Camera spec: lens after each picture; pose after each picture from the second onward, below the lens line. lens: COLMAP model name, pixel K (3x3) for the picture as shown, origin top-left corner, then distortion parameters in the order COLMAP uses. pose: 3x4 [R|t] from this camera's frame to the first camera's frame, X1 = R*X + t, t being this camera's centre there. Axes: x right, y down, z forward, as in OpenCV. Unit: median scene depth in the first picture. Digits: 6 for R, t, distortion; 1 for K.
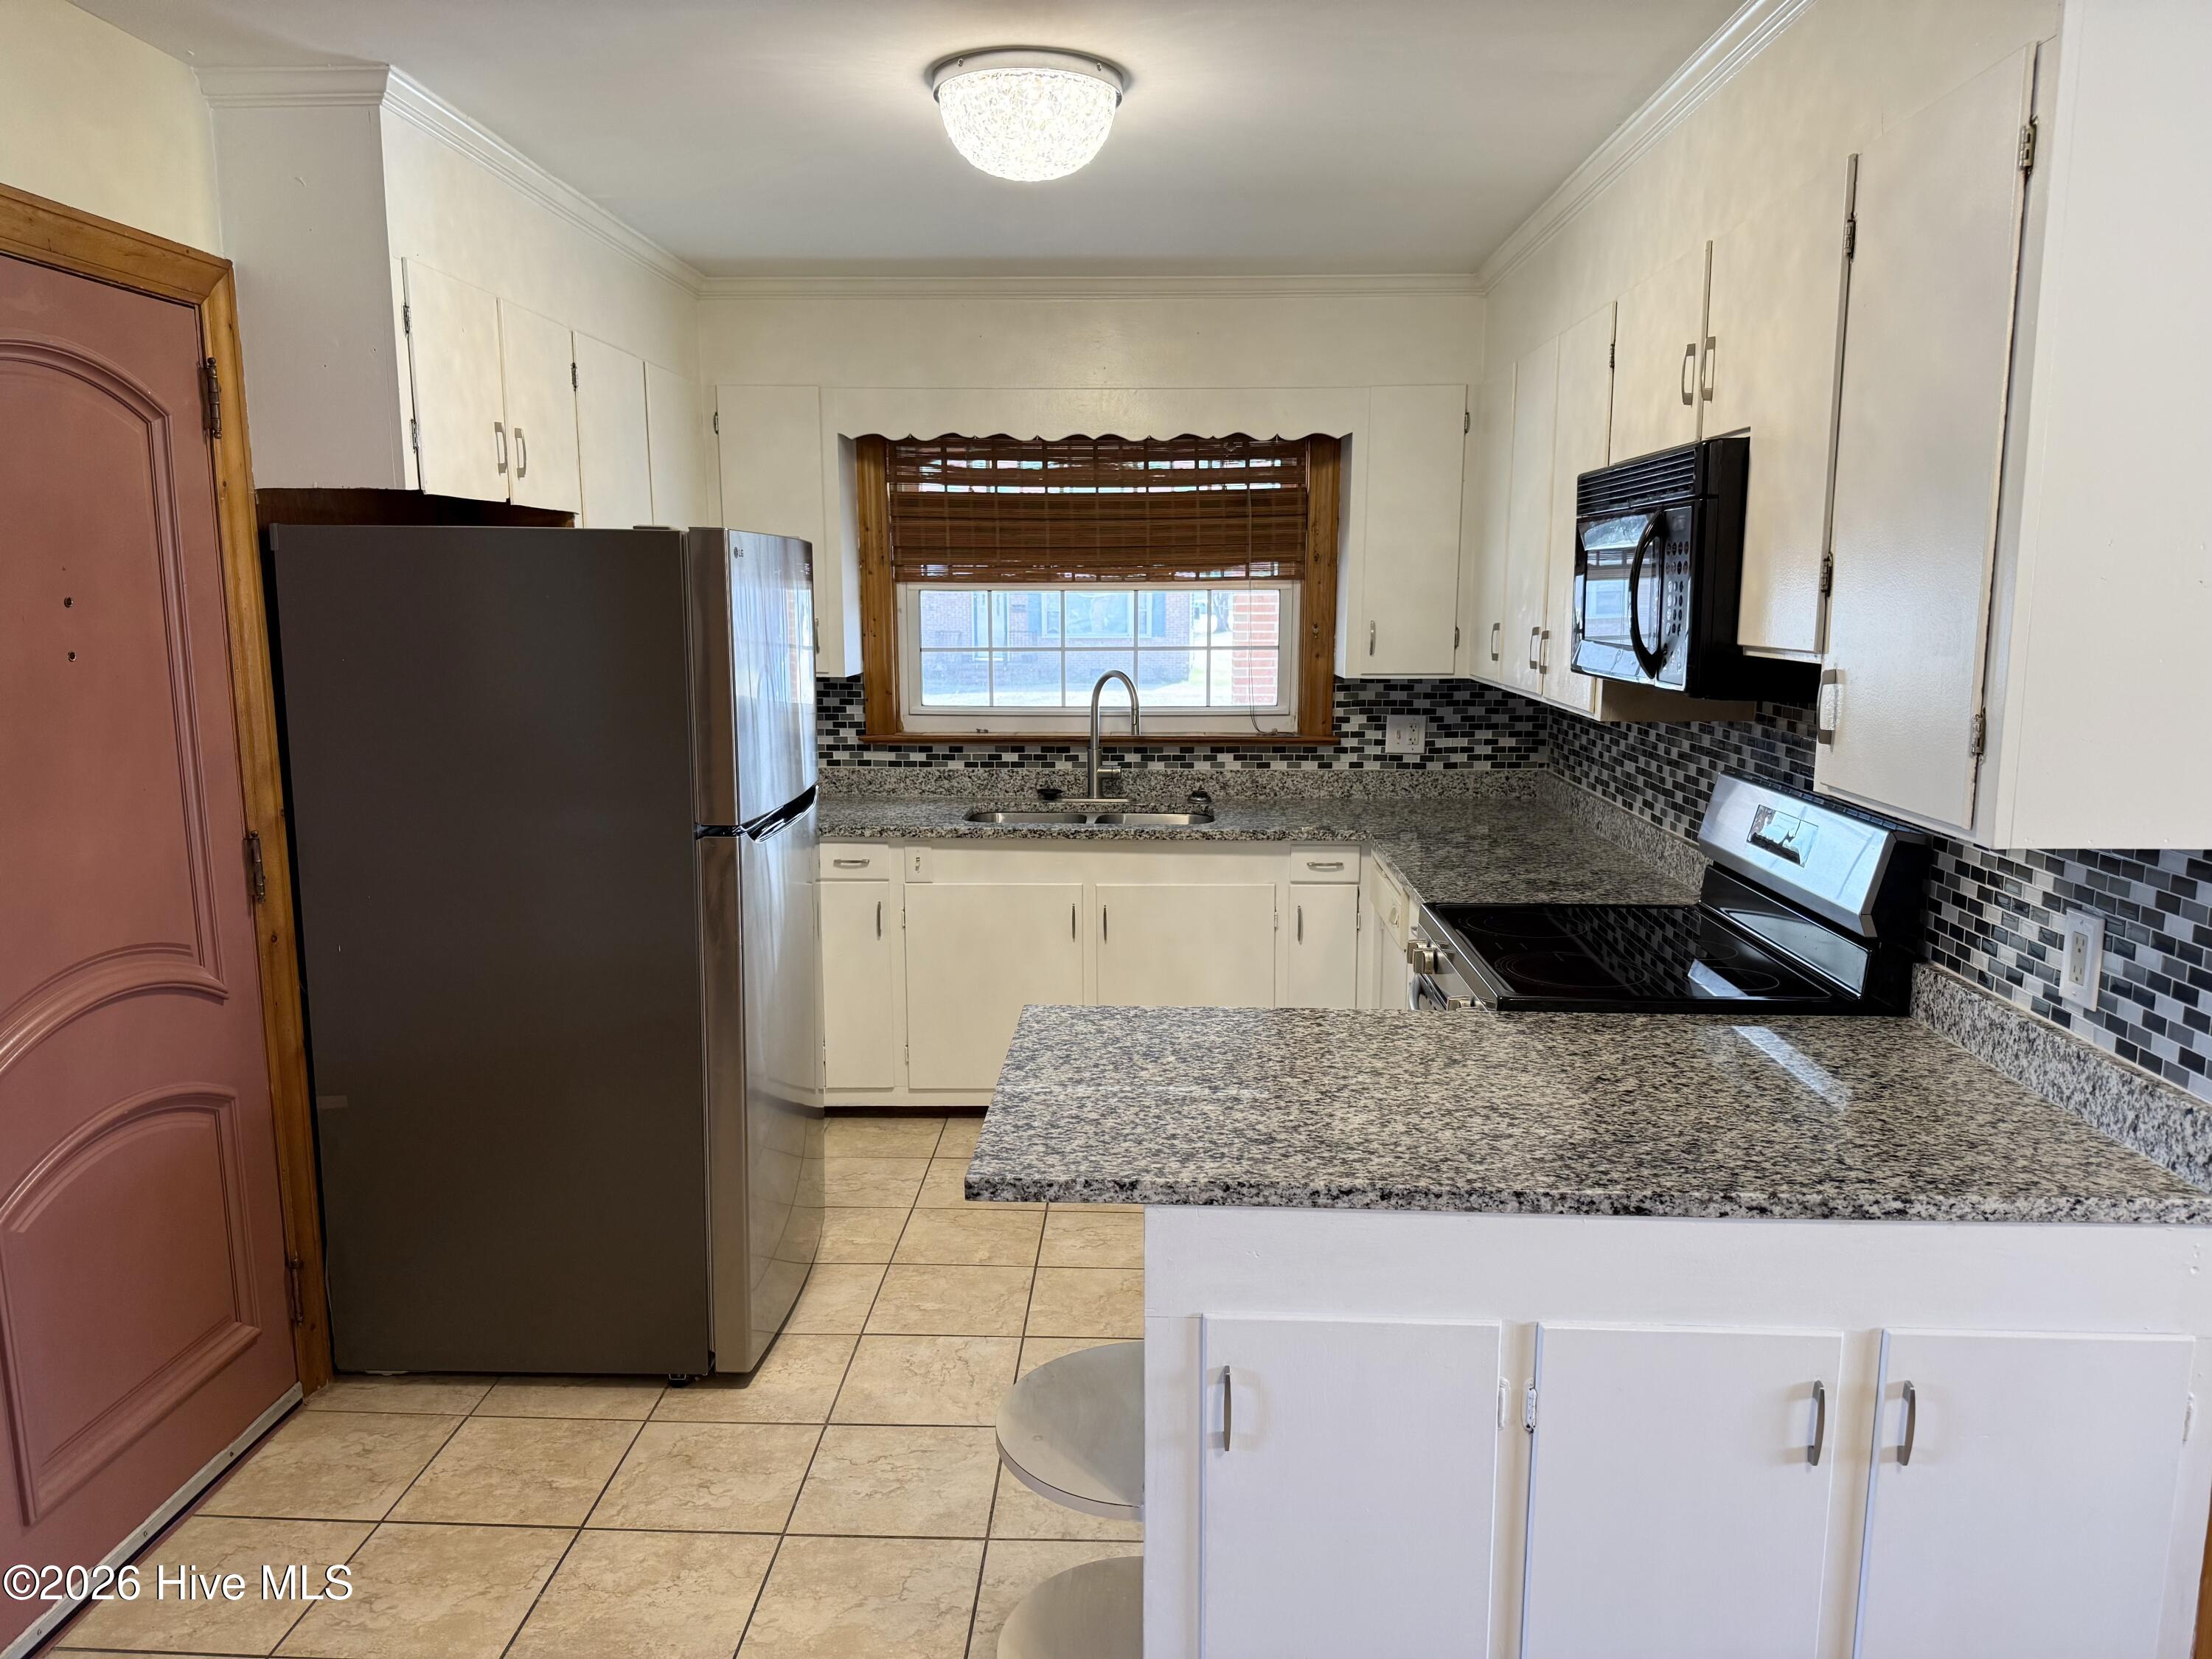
lens RADIAL K [[1491.9, 0, 1106.0], [0, 1491.9, 829.5], [0, 0, 1]] dist [0.127241, -0.141205]
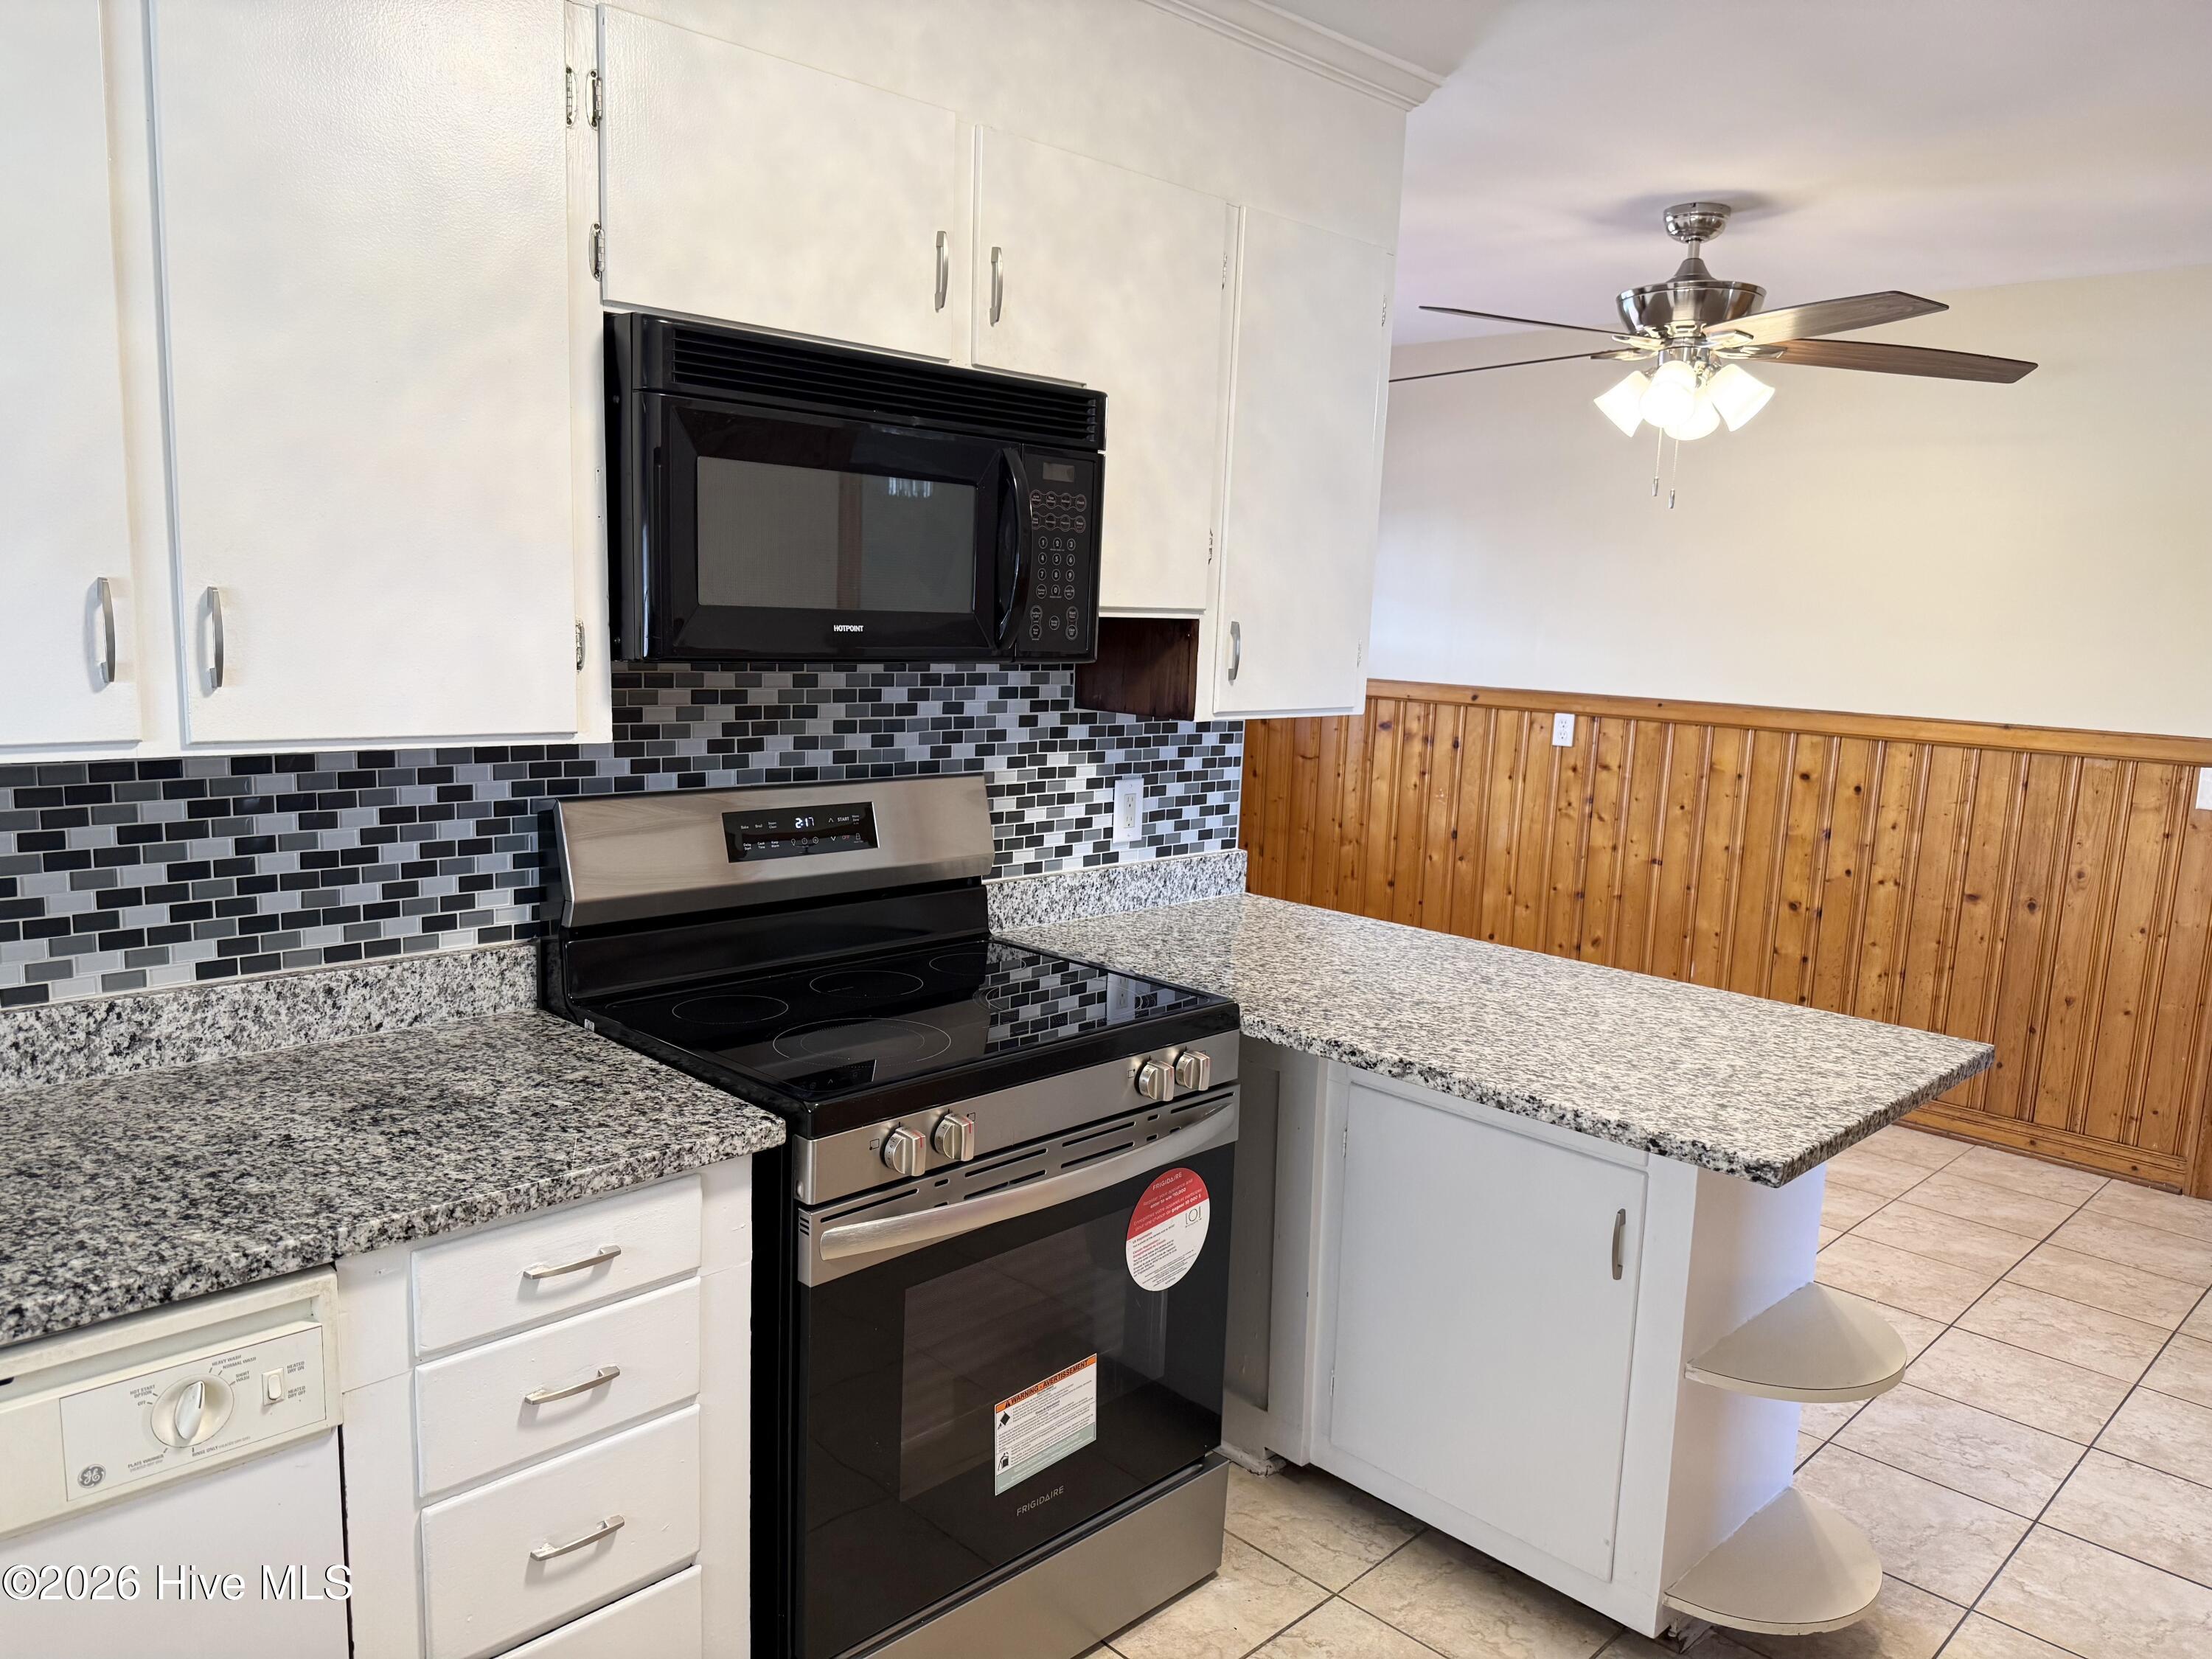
lens RADIAL K [[1546.9, 0, 1105.4], [0, 1546.9, 835.6], [0, 0, 1]] dist [0.123368, -0.166865]
pose [[-0.726172, -0.129293, 0.675246, -0.371127], [0.072294, 0.962353, 0.262013, -0.293314], [-0.683701, 0.239083, -0.689487, 2.102463]]
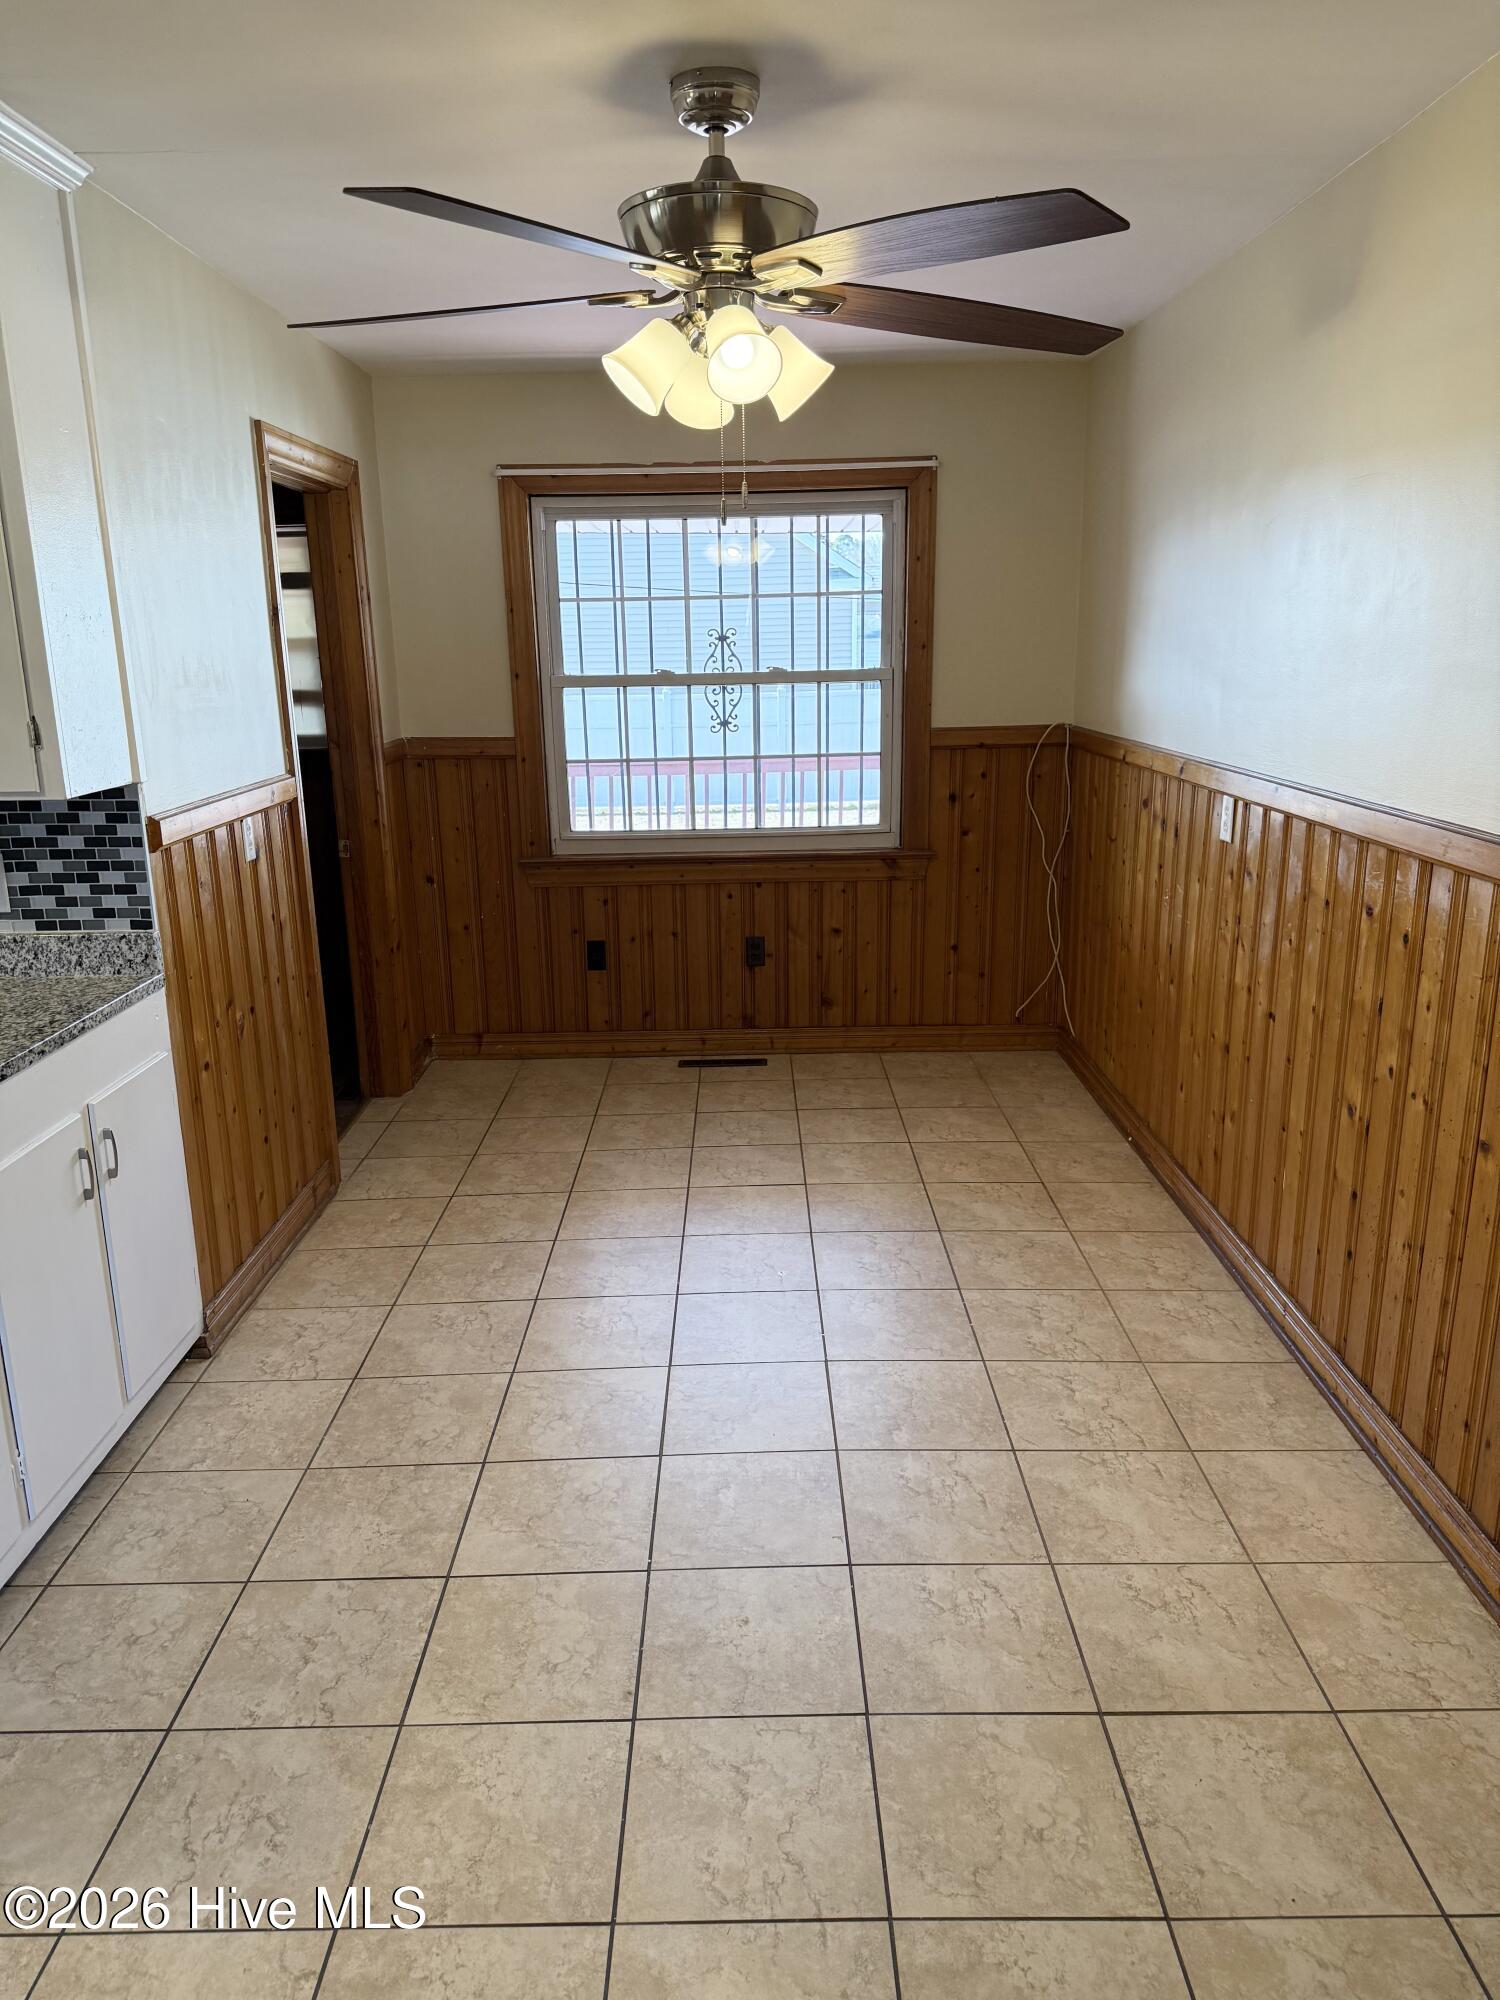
lens RADIAL K [[1398.7, 0, 734.1], [0, 1398.7, 991.6], [0, 0, 1]] dist [0.123368, -0.166865]
pose [[-0.023095, -0.243357, 0.969662, -0.848403], [0.175073, 0.953948, 0.243584, -0.033245], [-0.984285, 0.175387, 0.020573, 0.241673]]
